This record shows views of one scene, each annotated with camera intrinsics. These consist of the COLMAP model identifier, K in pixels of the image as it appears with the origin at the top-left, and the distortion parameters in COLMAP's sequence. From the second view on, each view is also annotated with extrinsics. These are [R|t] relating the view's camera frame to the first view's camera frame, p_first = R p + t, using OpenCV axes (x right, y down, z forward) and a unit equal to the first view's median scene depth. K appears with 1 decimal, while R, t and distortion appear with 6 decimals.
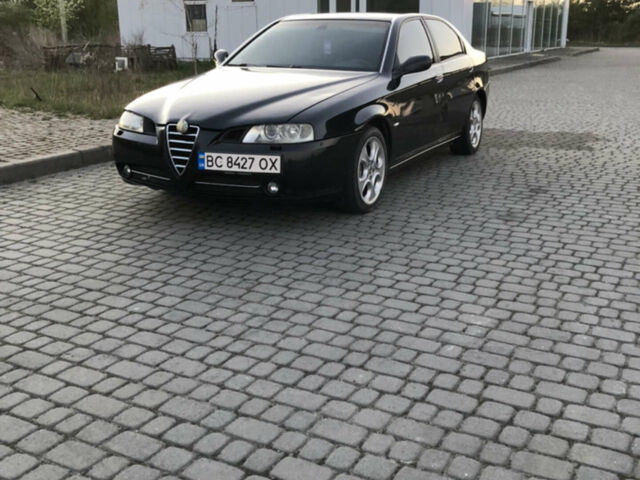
lens RADIAL K [[716.2, 0, 320.0], [0, 716.2, 240.0], [0, 0, 1]] dist [0.107461, -0.302327]
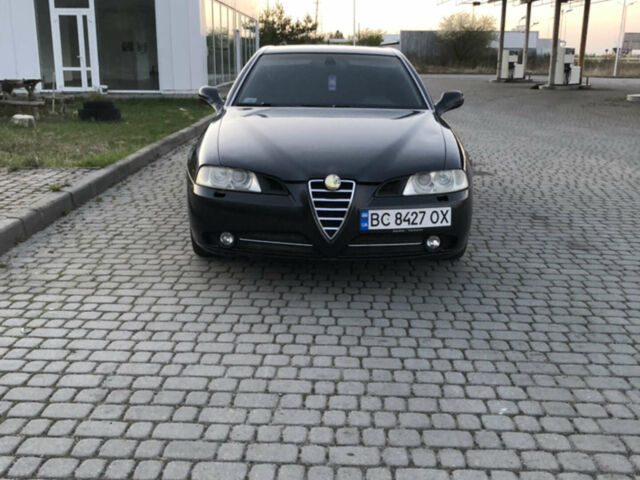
lens RADIAL K [[716.2, 0, 320.0], [0, 716.2, 240.0], [0, 0, 1]] dist [0.107461, -0.302327]
pose [[0.889418, -0.102814, 0.445382, -0.598959], [0.118518, 0.992924, -0.007466, -0.087342], [-0.441463, 0.059426, 0.895309, 0.263888]]
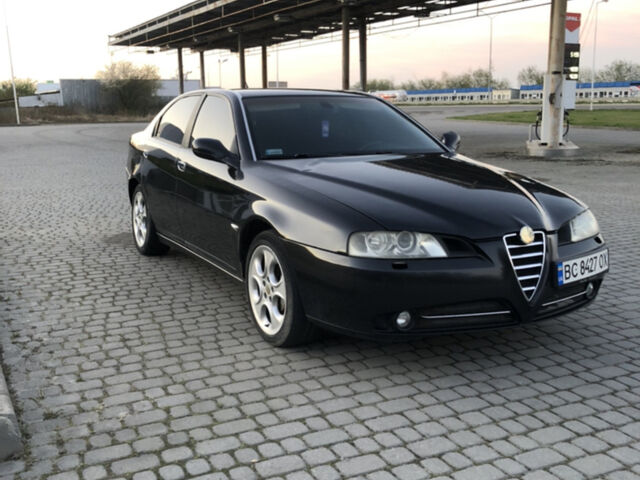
lens RADIAL K [[716.2, 0, 320.0], [0, 716.2, 240.0], [0, 0, 1]] dist [0.107461, -0.302327]
pose [[0.570852, -0.157659, 0.805774, -0.923671], [0.243851, 0.969664, 0.016969, -0.221077], [-0.784005, 0.186802, 0.591981, 0.748061]]
